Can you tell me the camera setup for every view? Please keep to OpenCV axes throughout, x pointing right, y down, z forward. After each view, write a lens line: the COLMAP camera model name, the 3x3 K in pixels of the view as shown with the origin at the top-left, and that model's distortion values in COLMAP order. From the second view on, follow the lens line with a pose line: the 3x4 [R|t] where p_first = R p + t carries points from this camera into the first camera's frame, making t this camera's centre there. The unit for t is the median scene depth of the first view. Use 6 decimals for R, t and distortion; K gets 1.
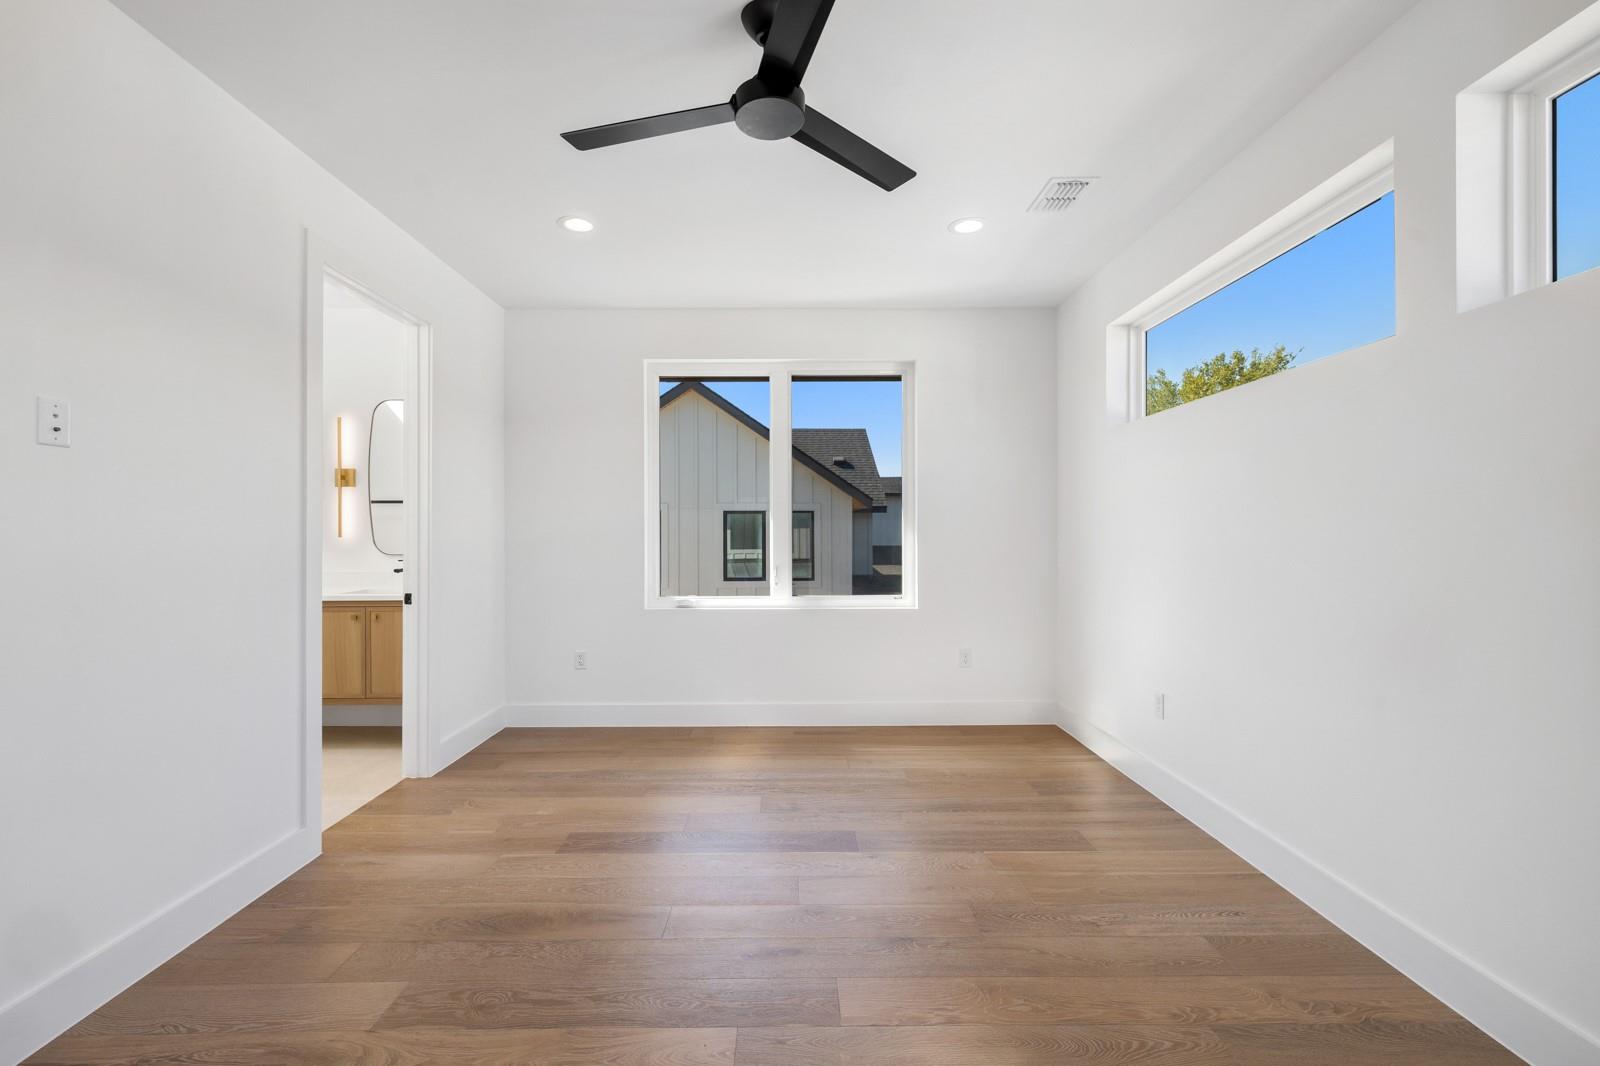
lens RADIAL K [[684.5, 0, 794.5], [0, 684.5, 533.8], [0, 0, 1]] dist [0.003620, 0.000581]
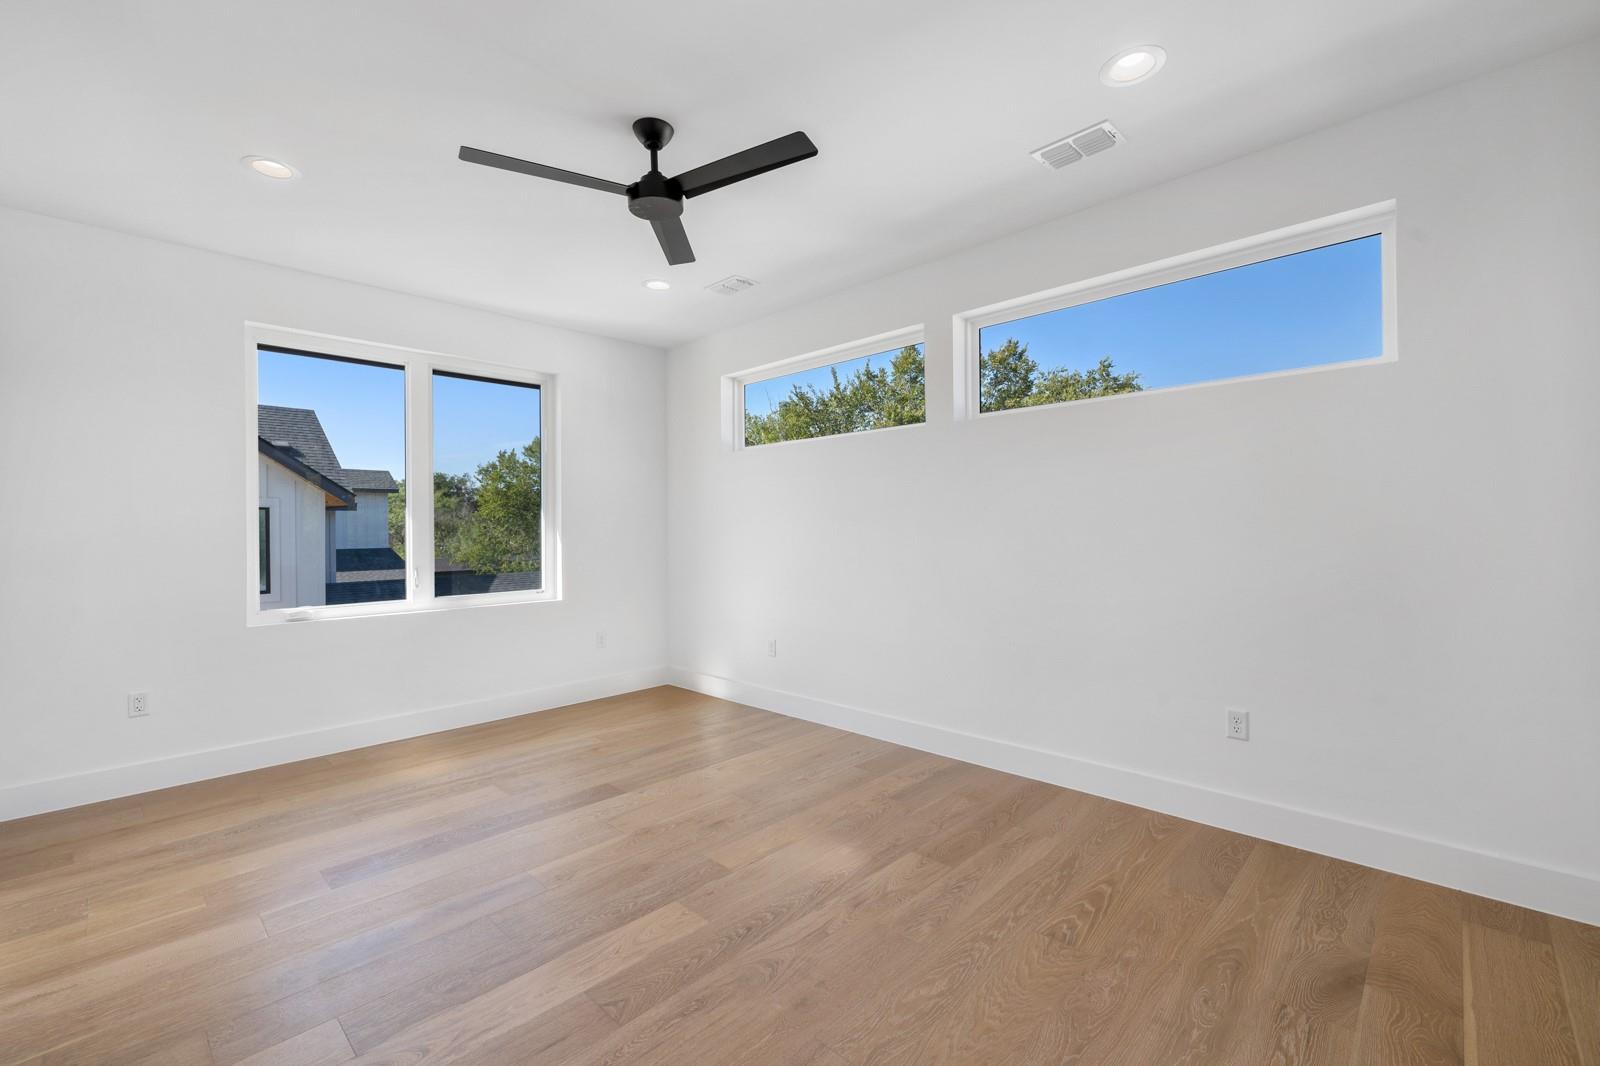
lens RADIAL K [[684.5, 0, 795.0], [0, 684.5, 532.9], [0, 0, 1]] dist [0.003620, 0.000581]
pose [[0.699580, -0.008995, 0.714498, -0.429121], [0.009618, 0.999949, 0.003171, 0.002172], [-0.714490, 0.004654, 0.699630, -0.048836]]
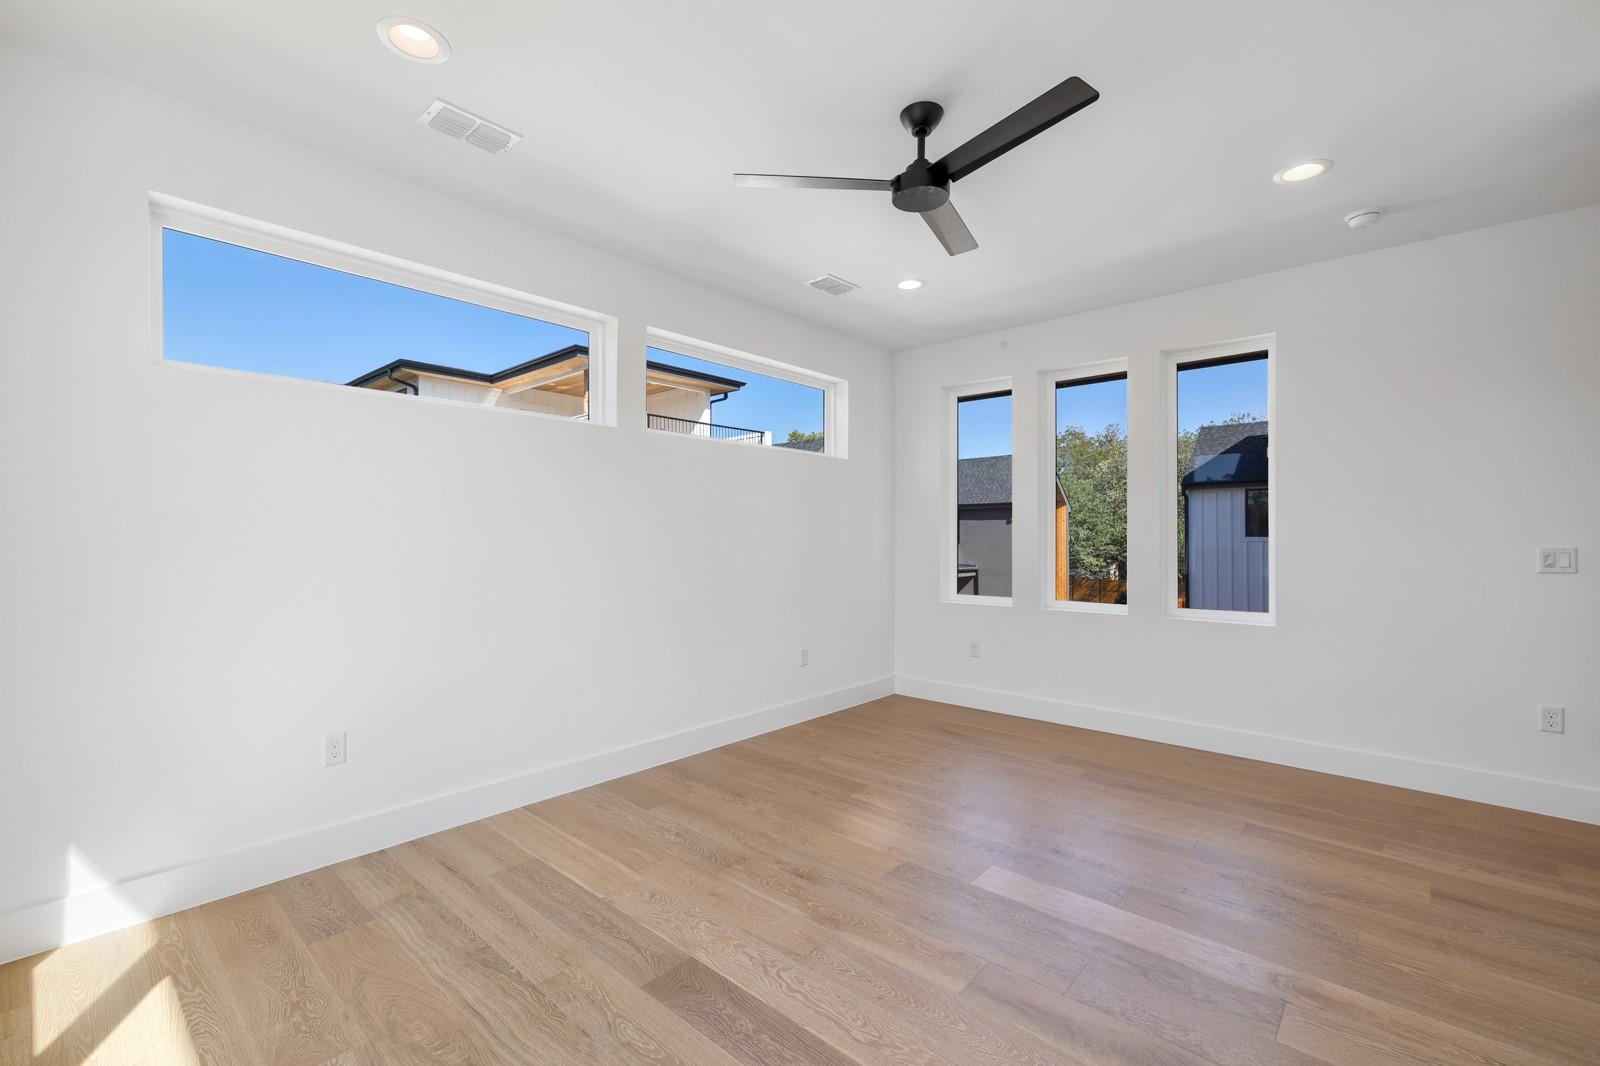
lens RADIAL K [[684.5, 0, 800.7], [0, 684.5, 531.1], [0, 0, 1]] dist [0.003620, 0.000581]
pose [[-0.743304, 0.007043, 0.668917, -0.384182], [0.003211, 0.999971, -0.006961, 0.000567], [-0.668946, -0.003026, -0.743305, 1.134005]]
